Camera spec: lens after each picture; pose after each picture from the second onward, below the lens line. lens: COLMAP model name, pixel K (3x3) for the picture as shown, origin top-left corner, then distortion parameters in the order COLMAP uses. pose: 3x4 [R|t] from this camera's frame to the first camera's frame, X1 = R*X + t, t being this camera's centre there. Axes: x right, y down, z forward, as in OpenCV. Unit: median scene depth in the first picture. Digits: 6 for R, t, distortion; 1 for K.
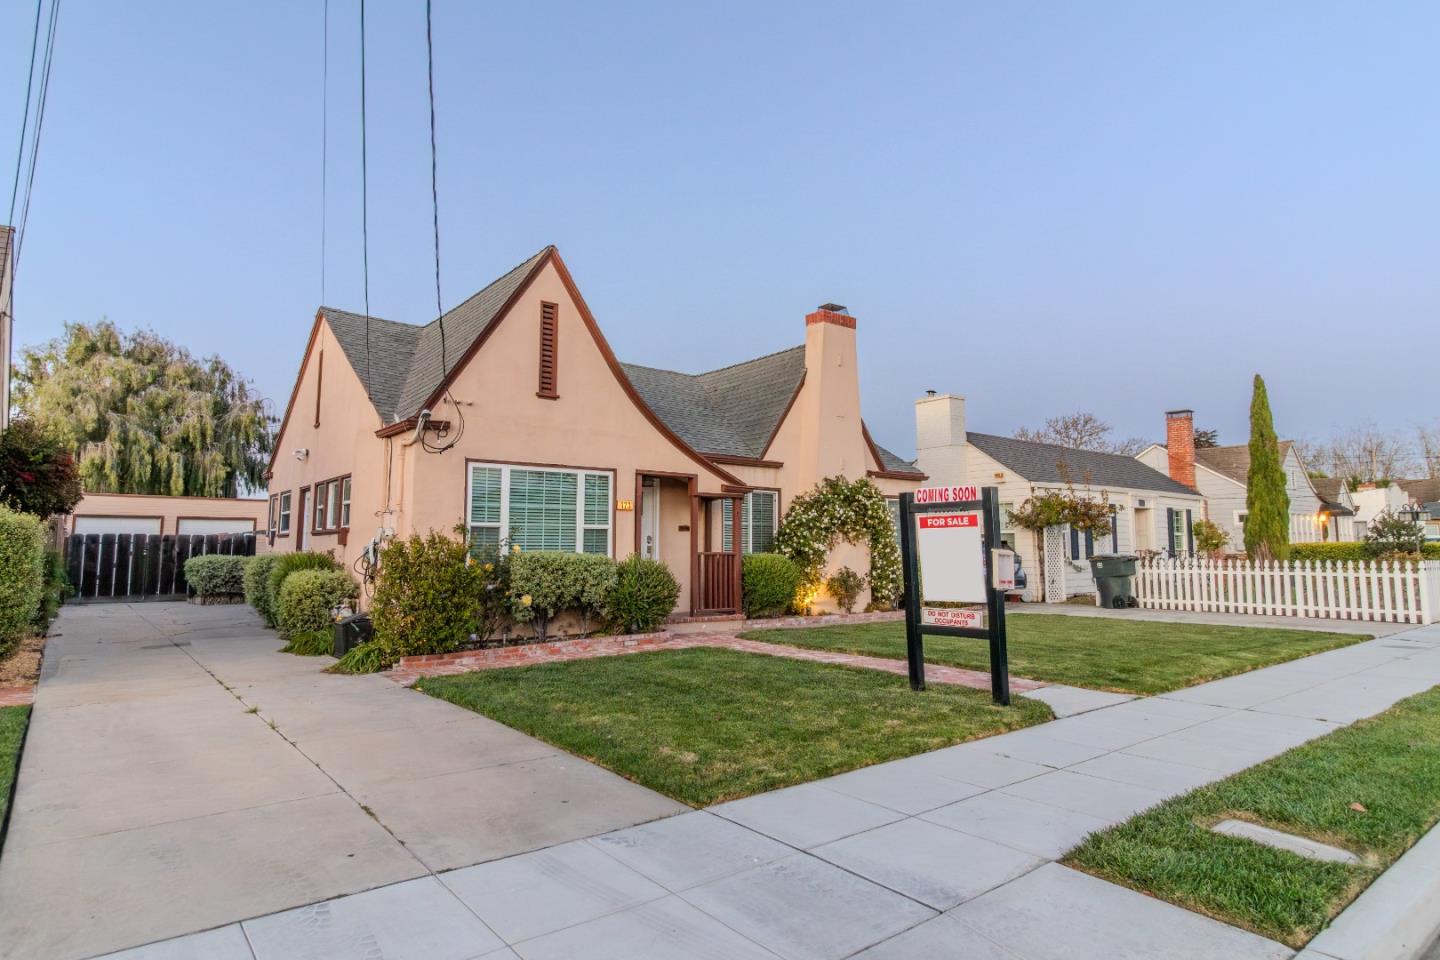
lens RADIAL K [[791.8, 0, 720.0], [0, 791.8, 480.0], [0, 0, 1]] dist [0.001721, 0.000218]
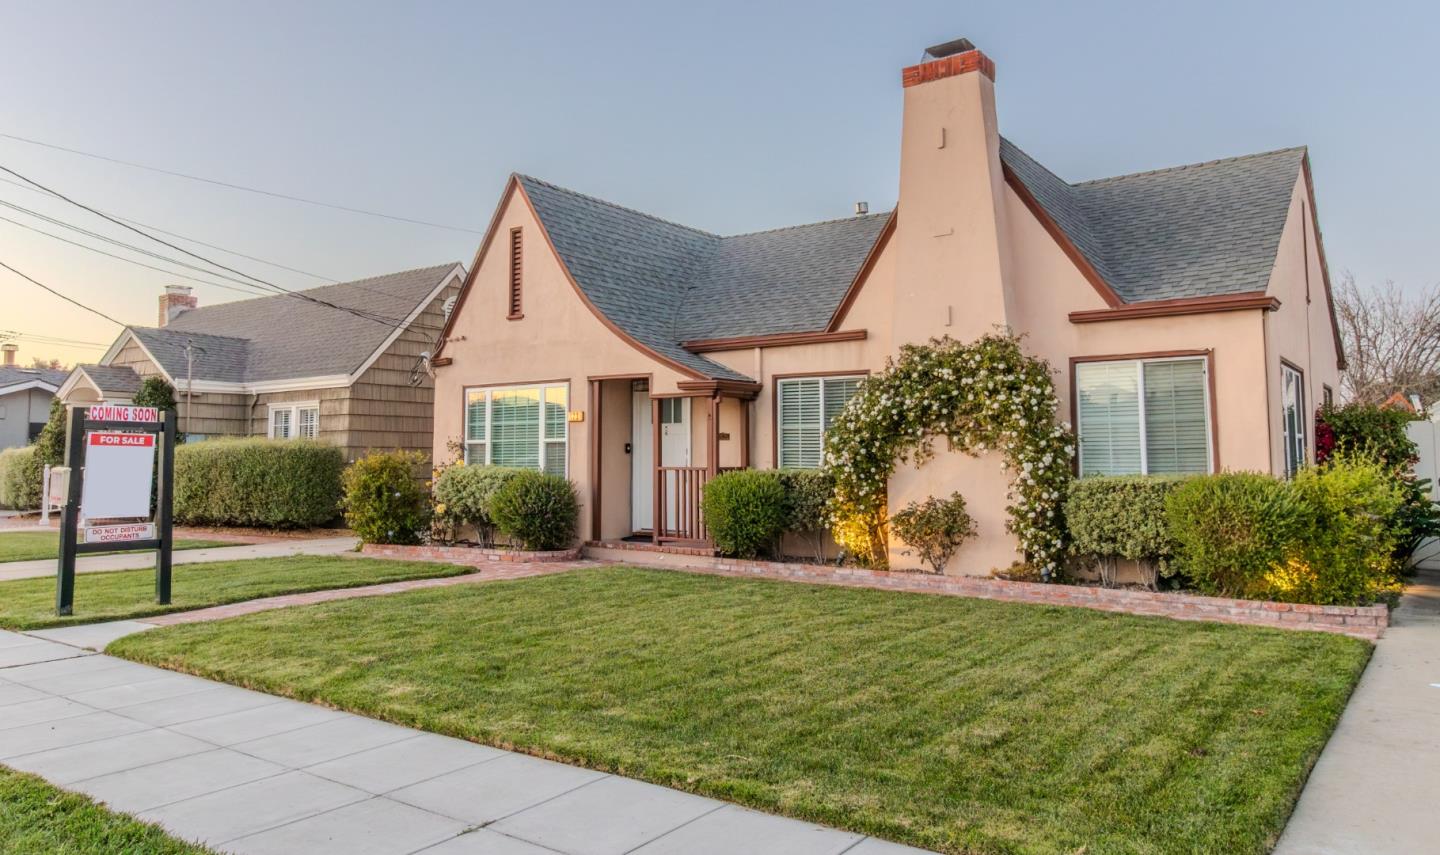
lens RADIAL K [[1004.7, 0, 719.2], [0, 1004.7, 363.5], [0, 0, 1]] dist [0.006475, 0.001573]
pose [[0.266950, -0.093296, -0.959184, 1.060070], [0.087212, 0.993558, -0.072367, 0.069969], [0.959756, -0.064334, 0.273367, 0.834018]]
